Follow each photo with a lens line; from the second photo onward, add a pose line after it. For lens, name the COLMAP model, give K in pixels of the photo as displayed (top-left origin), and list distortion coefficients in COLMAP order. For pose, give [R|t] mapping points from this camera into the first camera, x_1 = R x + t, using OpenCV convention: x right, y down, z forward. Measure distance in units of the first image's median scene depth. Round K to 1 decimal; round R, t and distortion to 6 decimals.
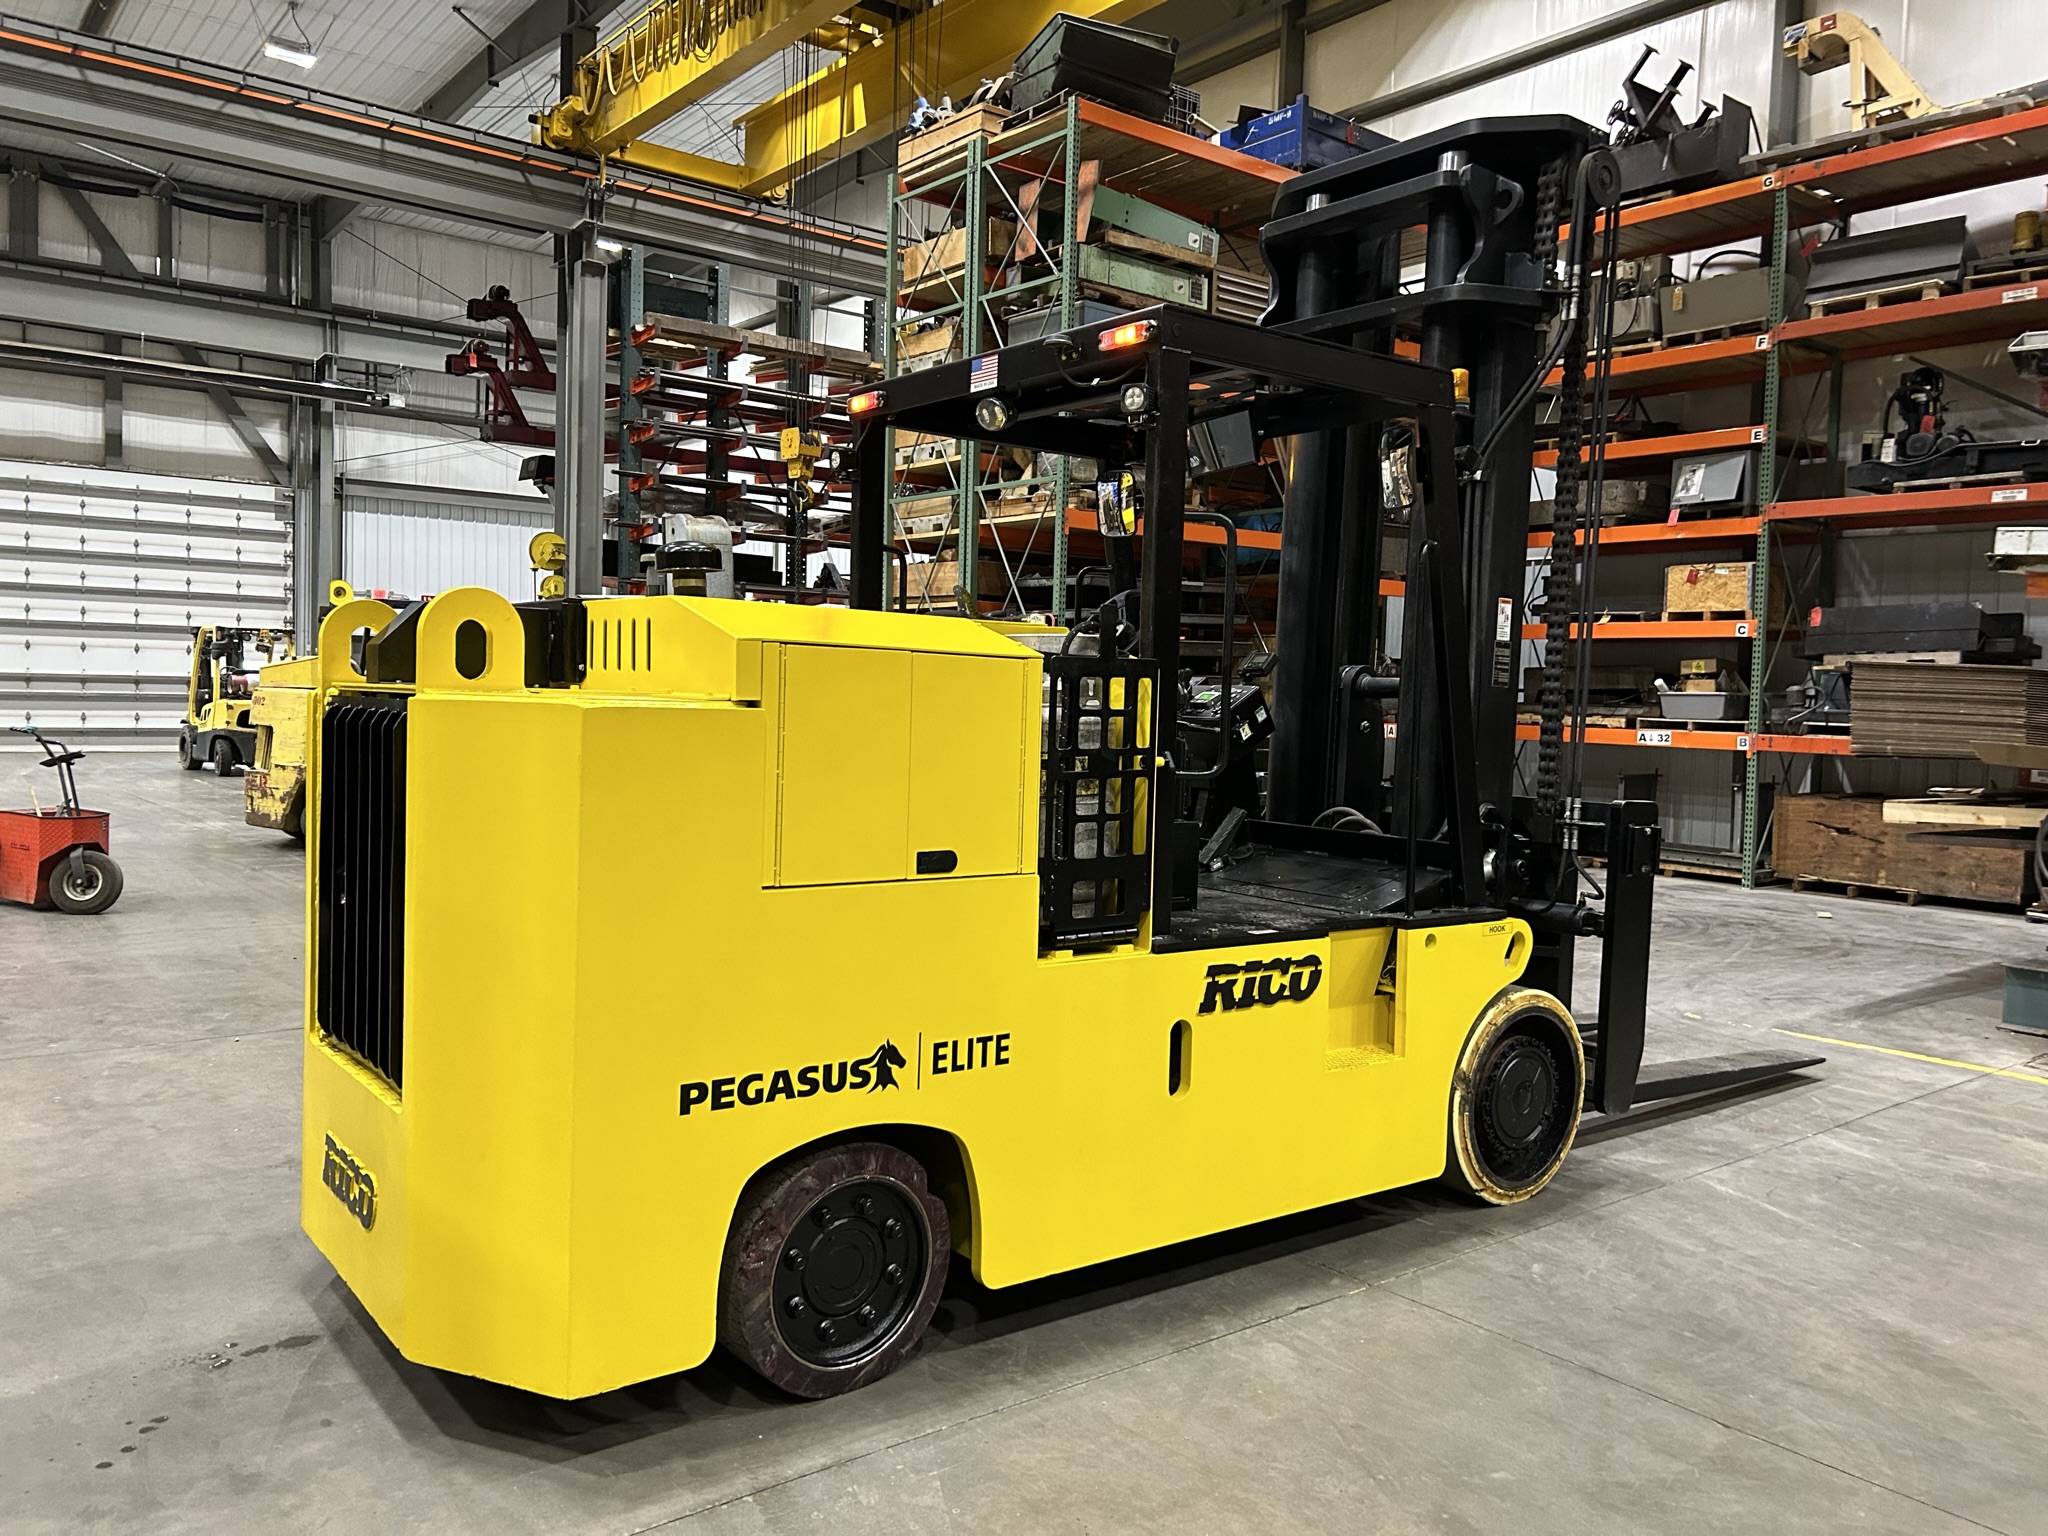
lens RADIAL K [[1542.6, 0, 1030.7], [0, 1542.6, 767.7], [0, 0, 1]] dist [0.051925, -0.056965]
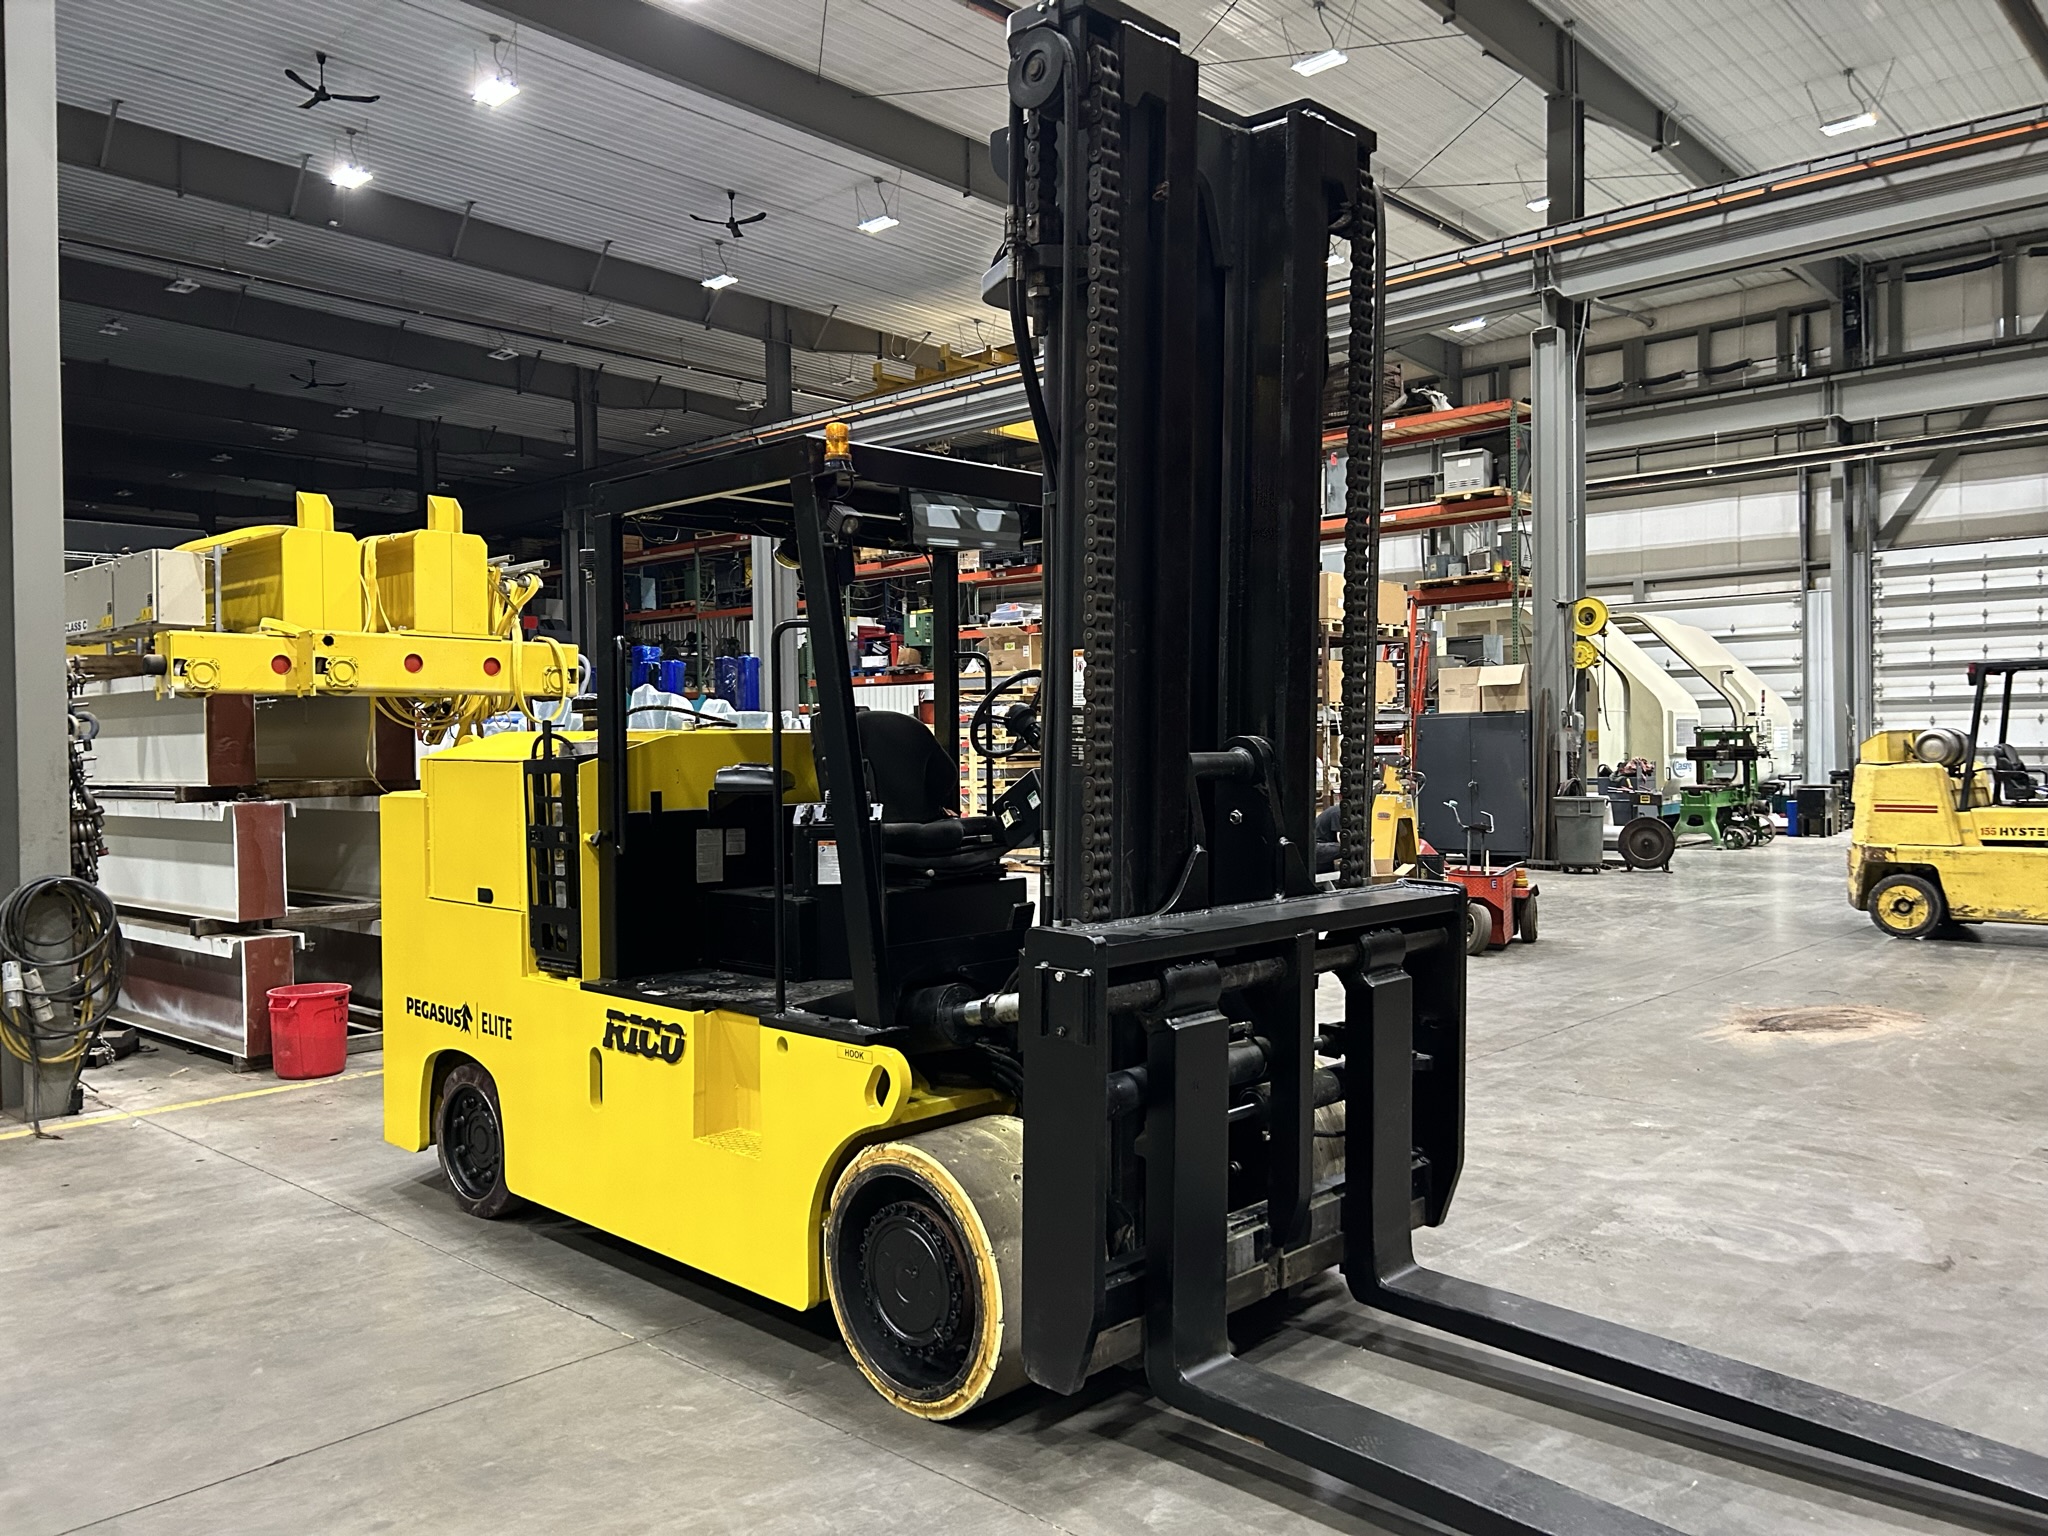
lens RADIAL K [[1542.6, 0, 1021.1], [0, 1542.6, 778.9], [0, 0, 1]] dist [0.051925, -0.056965]
pose [[0.141613, -0.006250, -0.989902, 1.352988], [-0.031766, 0.999436, -0.010854, -0.048972], [0.989412, 0.032982, 0.141335, 1.129330]]
